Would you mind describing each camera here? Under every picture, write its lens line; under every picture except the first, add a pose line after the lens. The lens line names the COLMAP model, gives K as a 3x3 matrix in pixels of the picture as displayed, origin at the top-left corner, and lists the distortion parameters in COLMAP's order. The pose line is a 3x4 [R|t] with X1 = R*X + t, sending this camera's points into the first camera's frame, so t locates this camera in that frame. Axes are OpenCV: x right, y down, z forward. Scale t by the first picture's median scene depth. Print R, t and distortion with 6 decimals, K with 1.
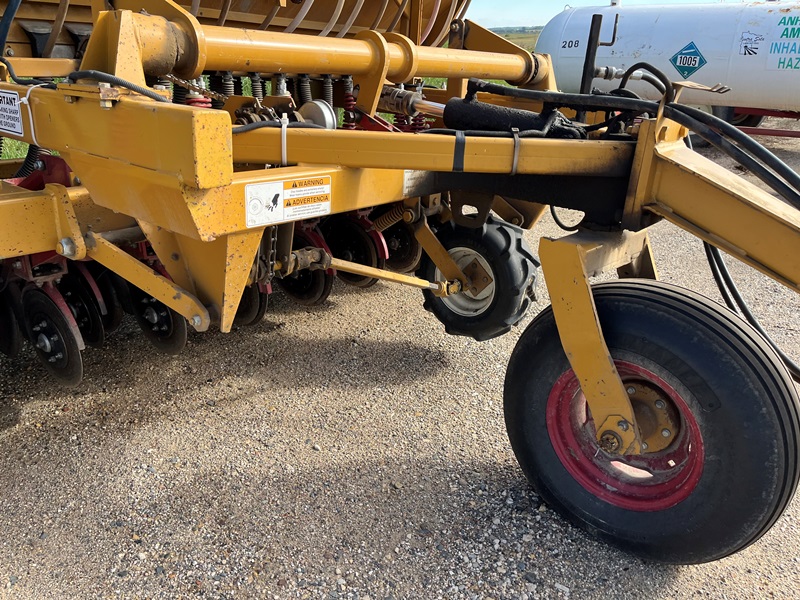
lens RADIAL K [[600.3, 0, 397.7], [0, 600.3, 313.8], [0, 0, 1]] dist [0.079755, -0.105690]
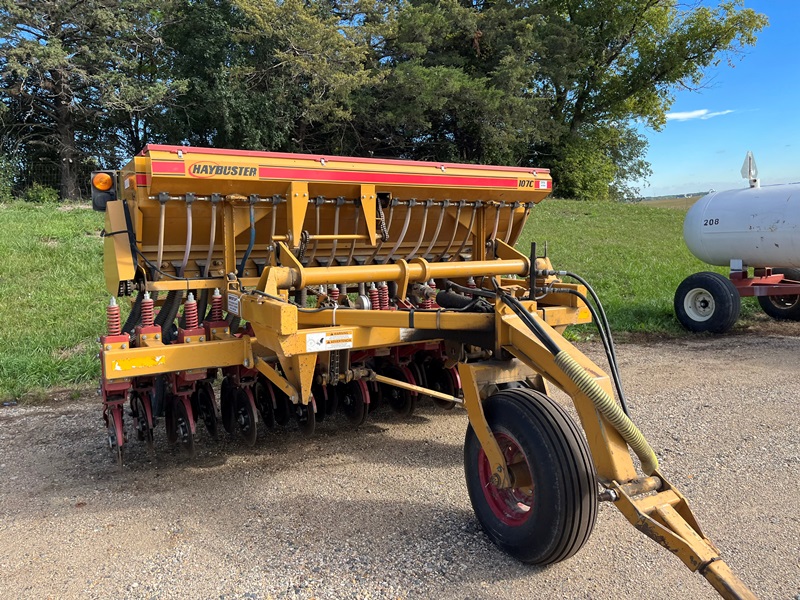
lens RADIAL K [[600.3, 0, 397.7], [0, 600.3, 313.8], [0, 0, 1]] dist [0.079755, -0.105690]
pose [[0.931773, -0.014368, -0.362758, 0.725387], [-0.081131, 0.965705, -0.246640, 0.202851], [0.353861, 0.259243, 0.898652, -0.779809]]
